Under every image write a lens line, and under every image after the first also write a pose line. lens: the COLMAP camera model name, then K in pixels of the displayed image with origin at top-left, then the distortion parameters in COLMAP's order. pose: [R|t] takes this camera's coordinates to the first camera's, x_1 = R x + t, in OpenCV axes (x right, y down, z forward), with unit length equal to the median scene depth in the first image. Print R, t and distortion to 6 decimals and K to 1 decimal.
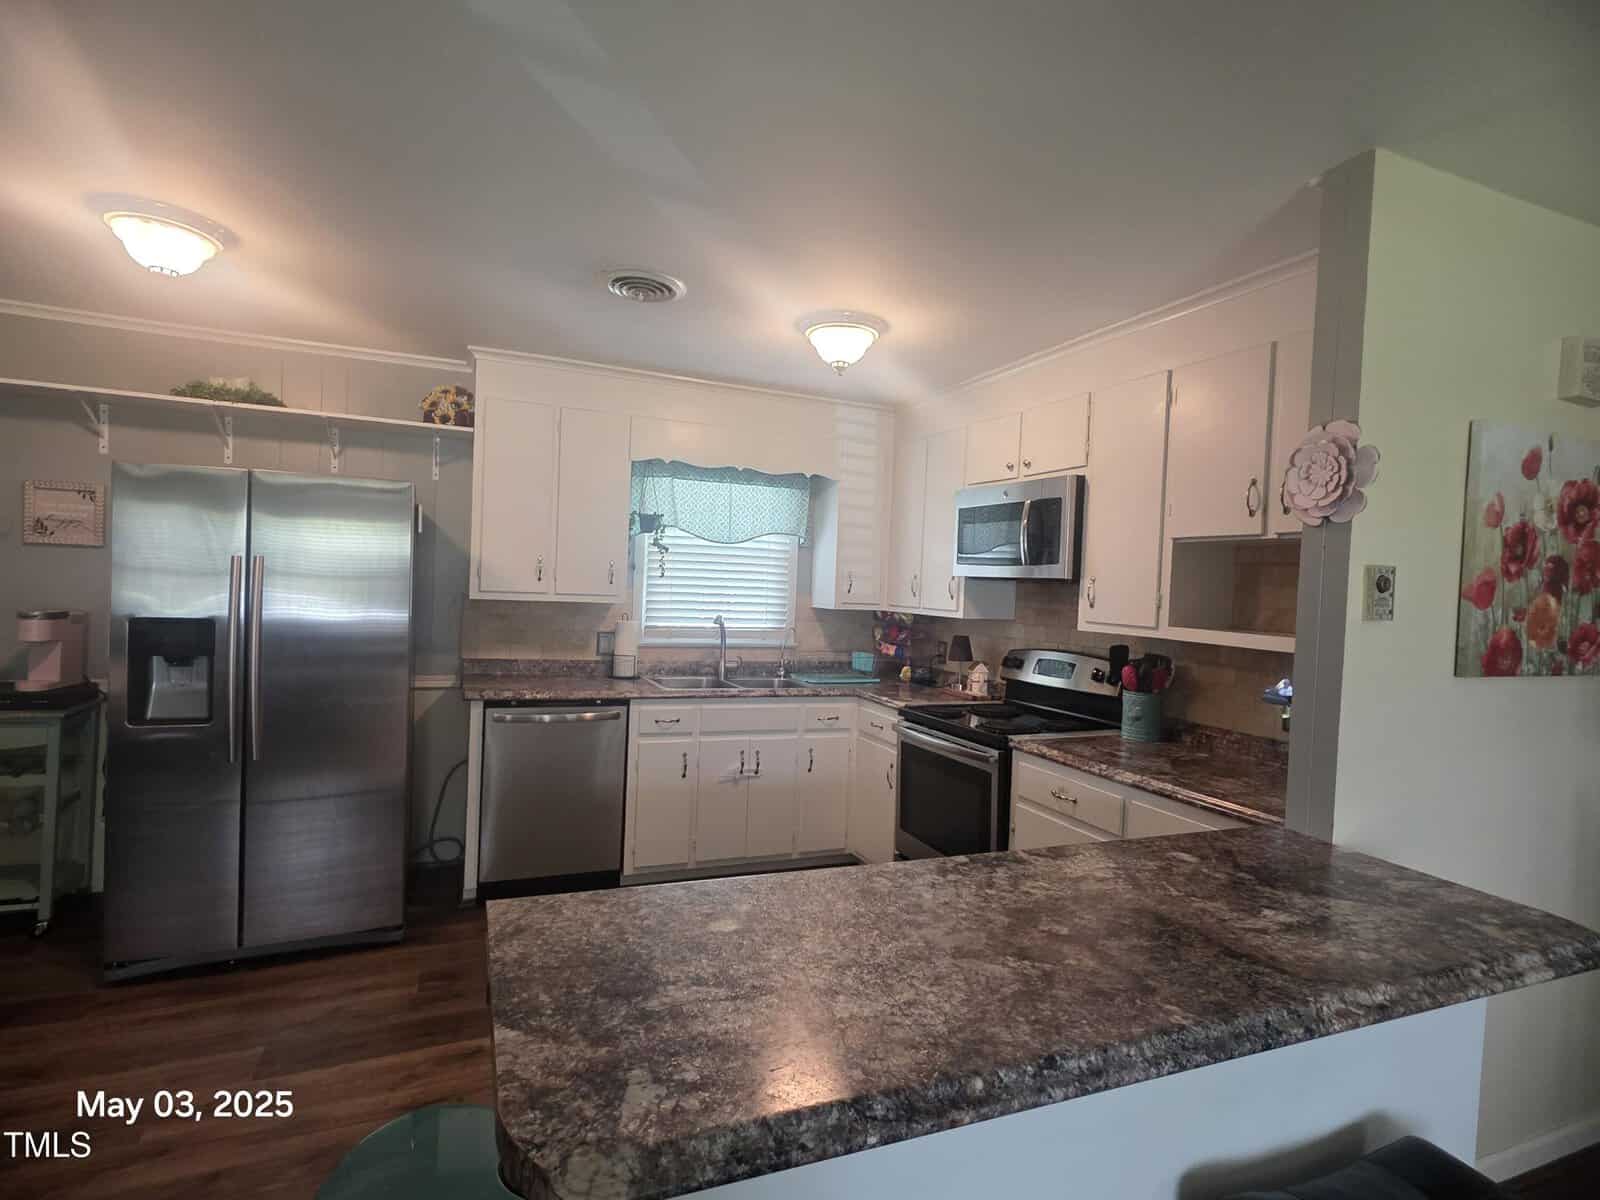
lens RADIAL K [[806.4, 0, 796.1], [0, 806.4, 601.3], [0, 0, 1]] dist [0.003865, 0.000828]
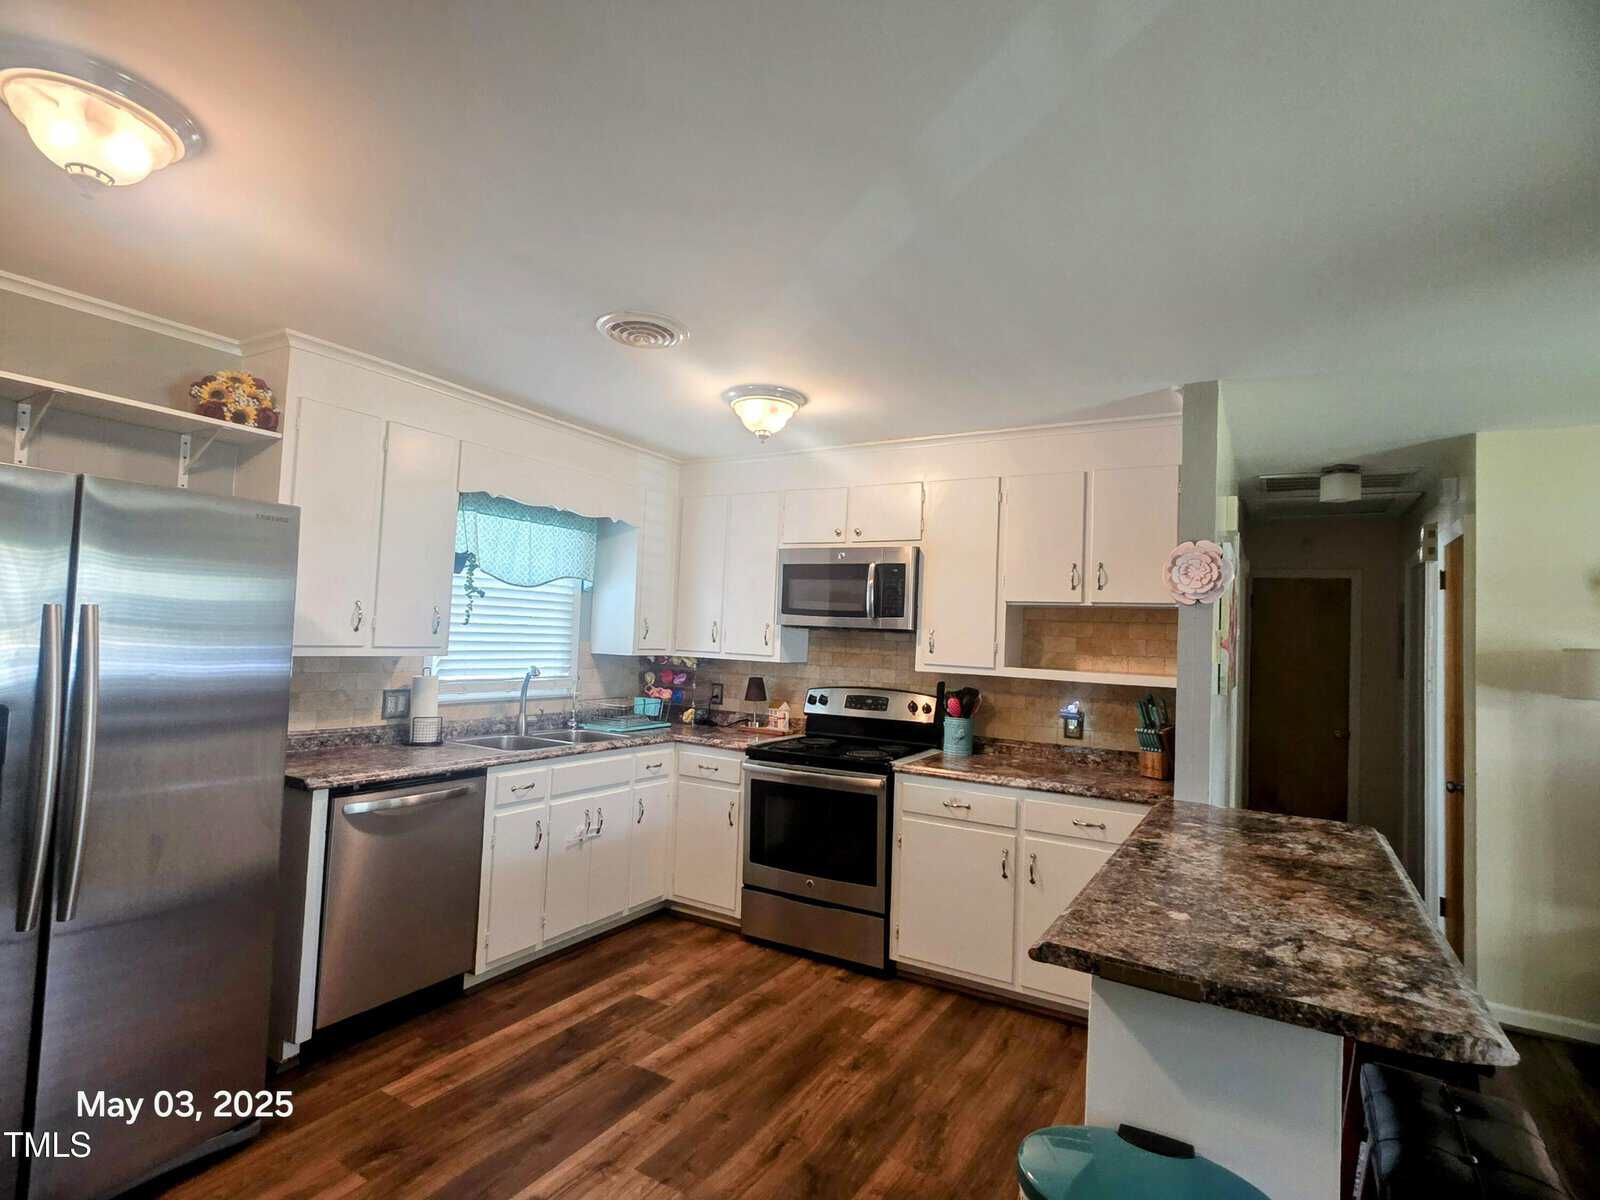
lens RADIAL K [[806.4, 0, 796.1], [0, 806.4, 601.3], [0, 0, 1]] dist [0.003865, 0.000828]
pose [[0.801977, 0.016024, 0.597140, -0.455755], [0.006757, 0.999333, -0.035892, -0.023802], [-0.597317, 0.032819, 0.801333, 0.094834]]
